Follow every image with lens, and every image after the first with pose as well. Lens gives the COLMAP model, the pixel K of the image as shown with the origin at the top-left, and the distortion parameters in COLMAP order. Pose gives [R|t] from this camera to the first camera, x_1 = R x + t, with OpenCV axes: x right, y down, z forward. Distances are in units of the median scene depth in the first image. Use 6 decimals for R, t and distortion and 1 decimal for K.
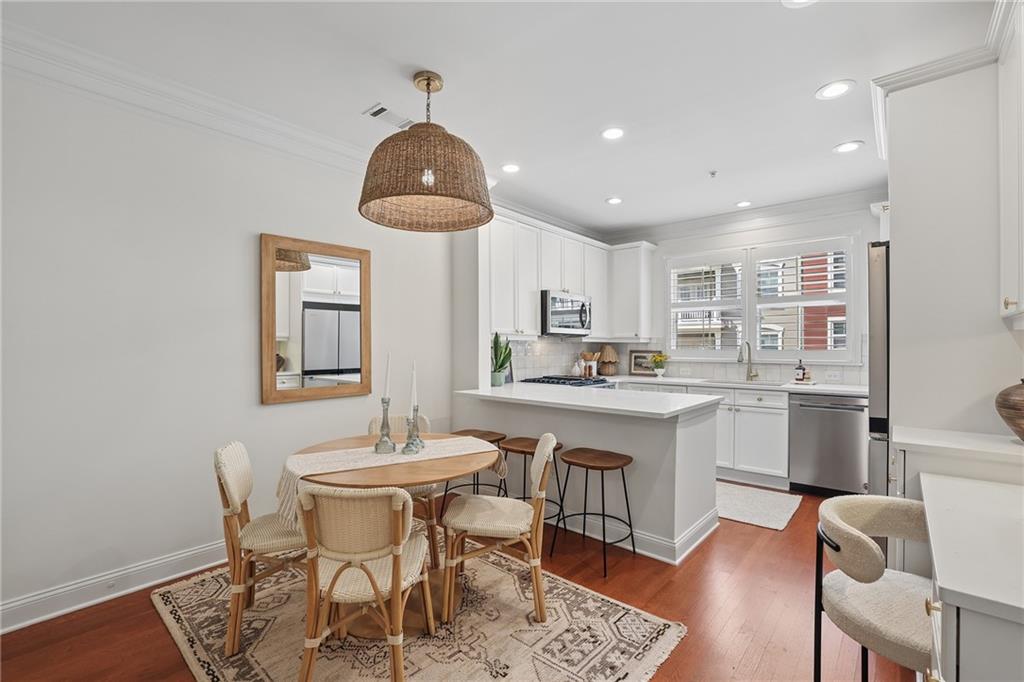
lens RADIAL K [[447.9, 0, 518.5], [0, 447.9, 348.1], [0, 0, 1]] dist [-0.024760, 0.000172]
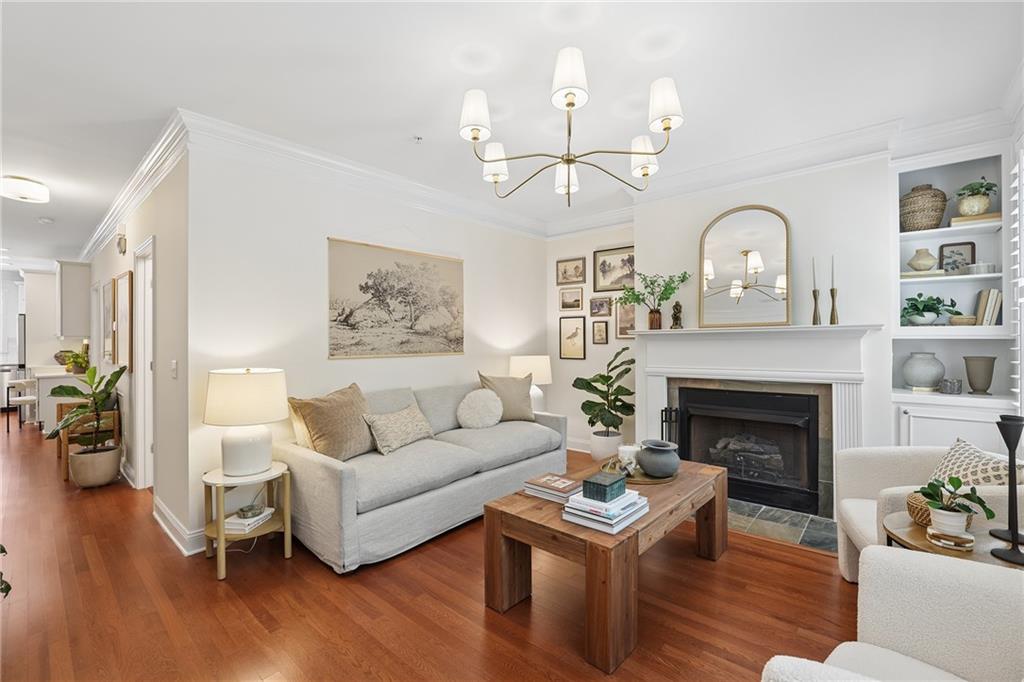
lens RADIAL K [[452.2, 0, 512.0], [0, 452.2, 341.0], [0, 0, 1]] dist [-0.002281, 0.000079]
pose [[0.034154, 0.002986, 0.999412, -1.178199], [0.005386, 0.999980, -0.003172, 0.003536], [-0.999402, 0.005491, 0.034138, -1.351172]]
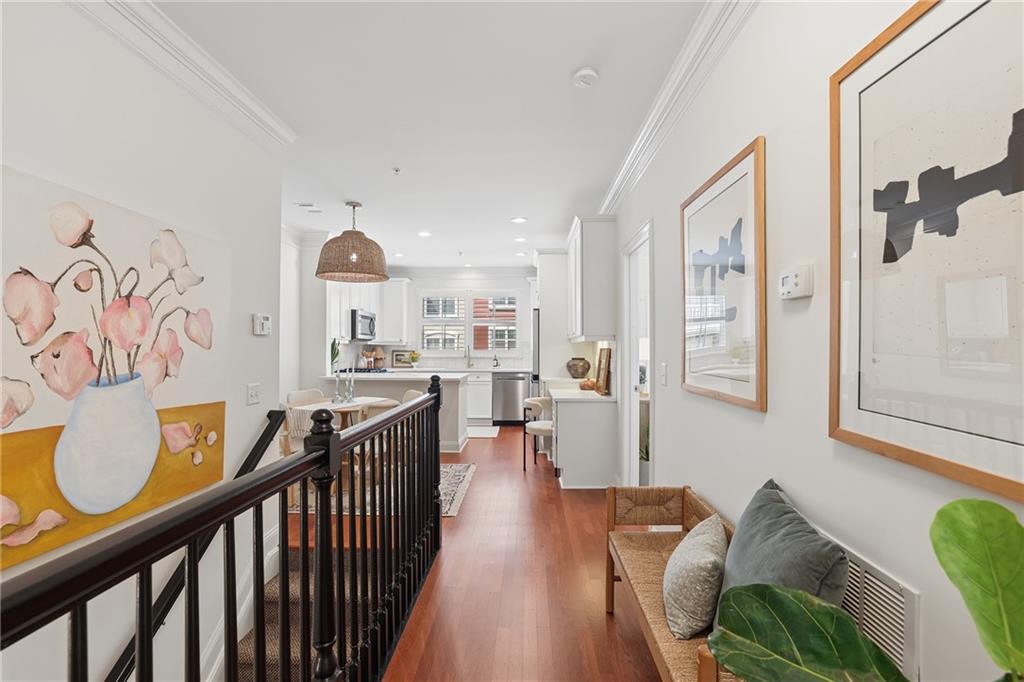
lens RADIAL K [[447.9, 0, 518.5], [0, 447.9, 348.1], [0, 0, 1]] dist [-0.024760, 0.000172]
pose [[0.769928, 0.000973, 0.638130, -0.438183], [0.000822, 0.999996, -0.002517, 0.002113], [-0.638131, 0.002463, 0.769924, -0.449776]]
